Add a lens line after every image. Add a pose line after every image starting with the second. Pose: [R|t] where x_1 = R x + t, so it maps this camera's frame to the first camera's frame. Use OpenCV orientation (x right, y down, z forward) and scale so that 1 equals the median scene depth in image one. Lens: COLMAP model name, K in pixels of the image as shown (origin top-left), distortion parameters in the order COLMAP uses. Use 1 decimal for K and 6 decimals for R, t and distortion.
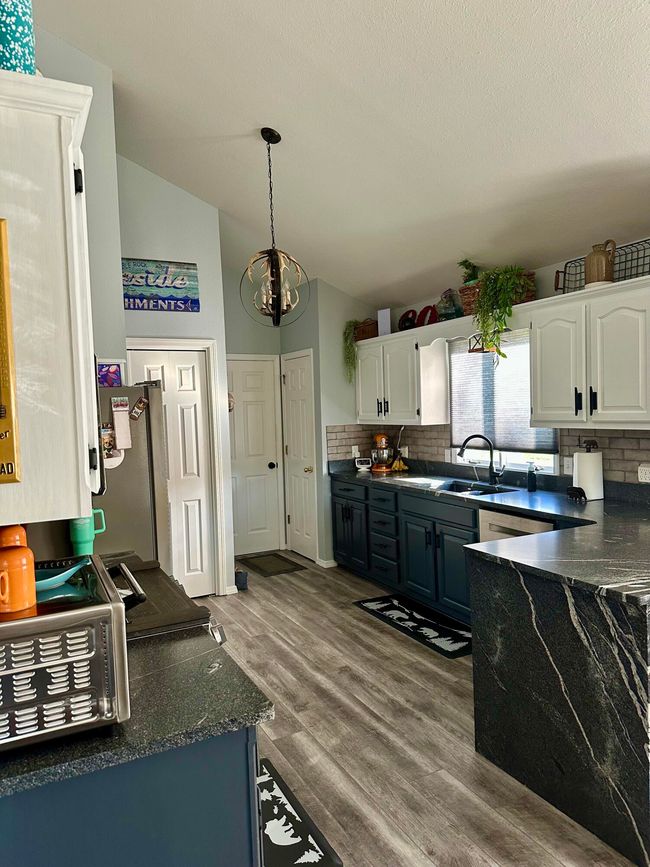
lens RADIAL K [[613.4, 0, 314.0], [0, 613.4, 433.8], [0, 0, 1]] dist [0.044135, -0.073104]
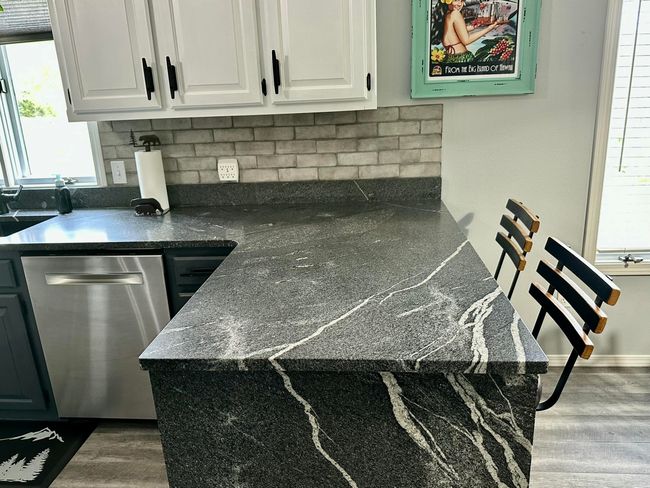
lens RADIAL K [[488.0, 0, 321.9], [0, 488.0, 253.9], [0, 0, 1]] dist [0.040410, -0.055840]
pose [[0.518138, -0.249283, 0.818163, 0.016906], [0.064223, 0.965222, 0.253419, 0.011827], [-0.852883, -0.078761, 0.516128, 0.521540]]
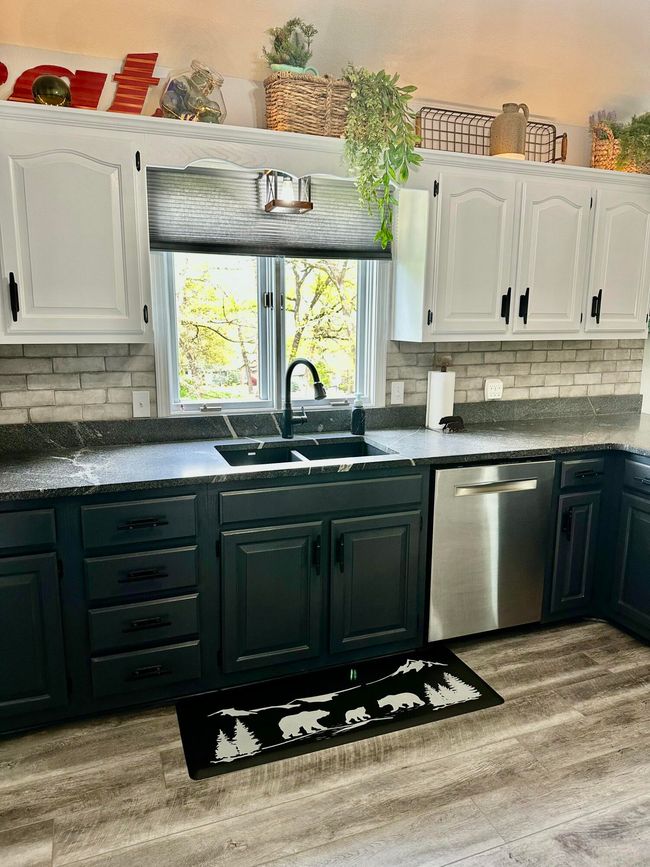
lens RADIAL K [[613.4, 0, 322.0], [0, 613.4, 438.5], [0, 0, 1]] dist [0.044135, -0.073104]
pose [[0.094719, -0.157428, 0.982977, -0.401645], [0.035384, 0.987325, 0.154715, -0.014929], [-0.994875, 0.020127, 0.099088, 1.160401]]
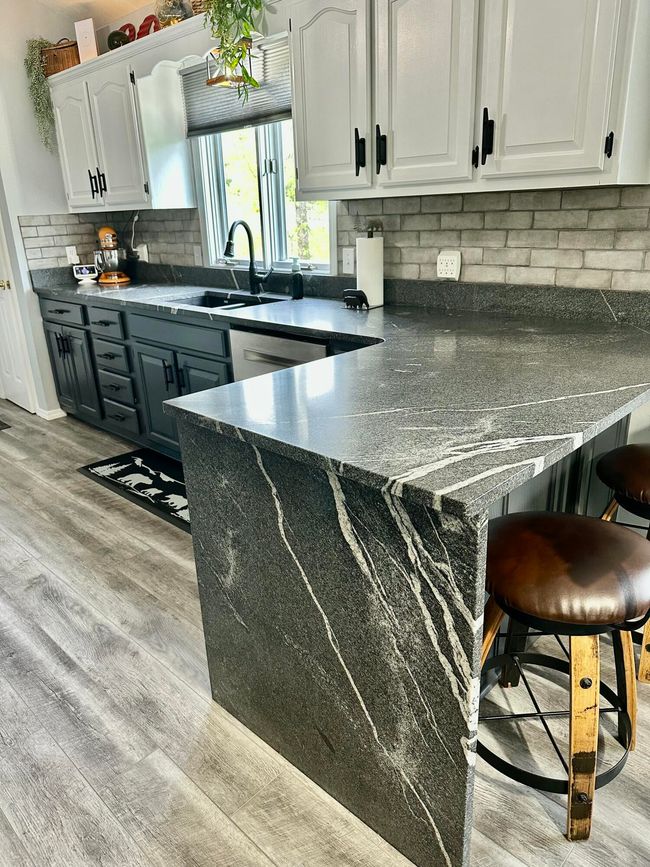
lens RADIAL K [[613.4, 0, 317.4], [0, 613.4, 443.4], [0, 0, 1]] dist [0.044135, -0.073104]
pose [[0.945953, -0.113977, 0.303616, 0.153595], [0.018021, 0.953233, 0.301698, 0.042712], [-0.323804, -0.279921, 0.903767, 0.343176]]
